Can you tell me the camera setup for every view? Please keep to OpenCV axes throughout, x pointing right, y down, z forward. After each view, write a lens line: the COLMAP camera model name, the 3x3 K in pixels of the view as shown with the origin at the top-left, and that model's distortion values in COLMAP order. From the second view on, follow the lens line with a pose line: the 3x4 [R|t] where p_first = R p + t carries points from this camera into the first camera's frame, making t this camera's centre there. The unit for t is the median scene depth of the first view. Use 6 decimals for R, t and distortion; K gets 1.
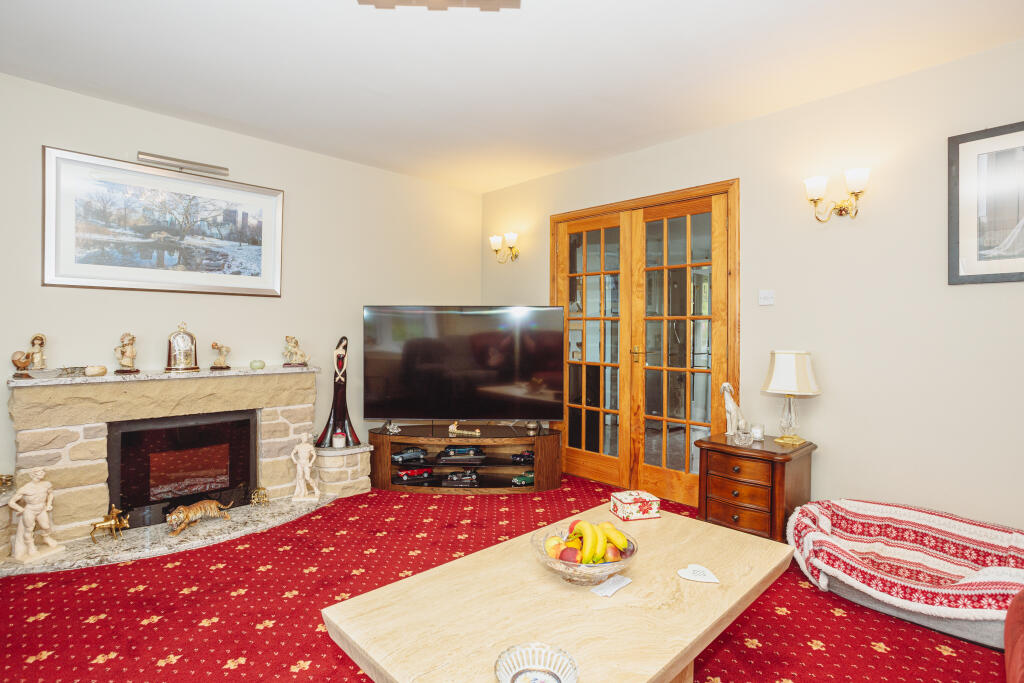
lens RADIAL K [[501.6, 0, 506.8], [0, 501.6, 337.1], [0, 0, 1]] dist [-0.015809, 0.001793]
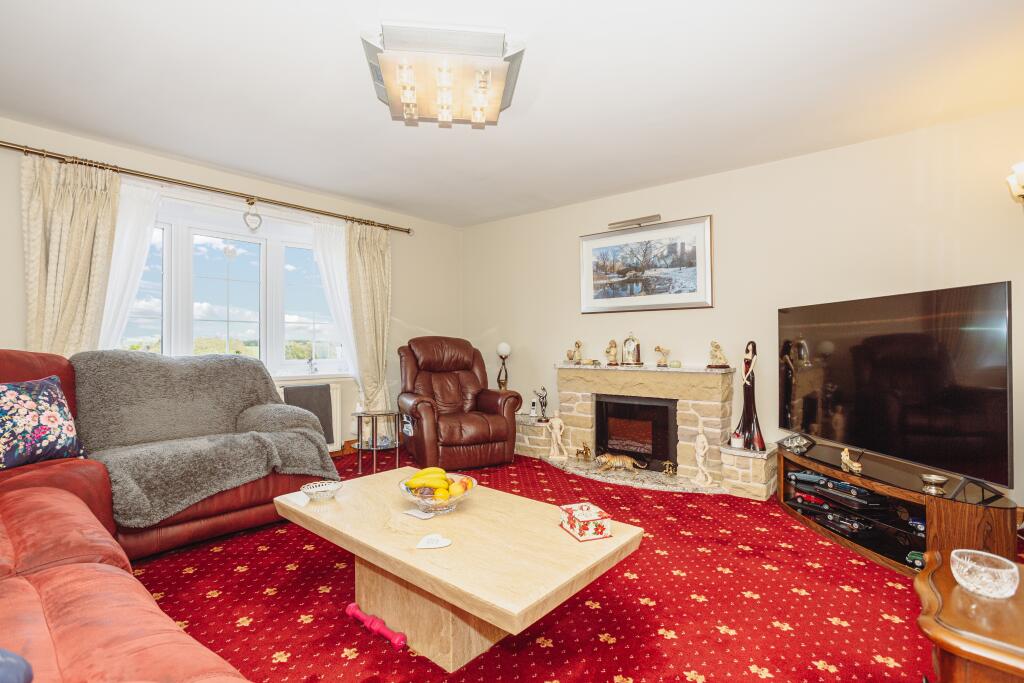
lens RADIAL K [[501.6, 0, 511.1], [0, 501.6, 338.6], [0, 0, 1]] dist [-0.015809, 0.001793]
pose [[0.113411, -0.013291, -0.993459, 0.718221], [-0.001834, 0.999906, -0.013587, 0.009733], [0.993546, 0.003363, 0.113376, 0.460550]]
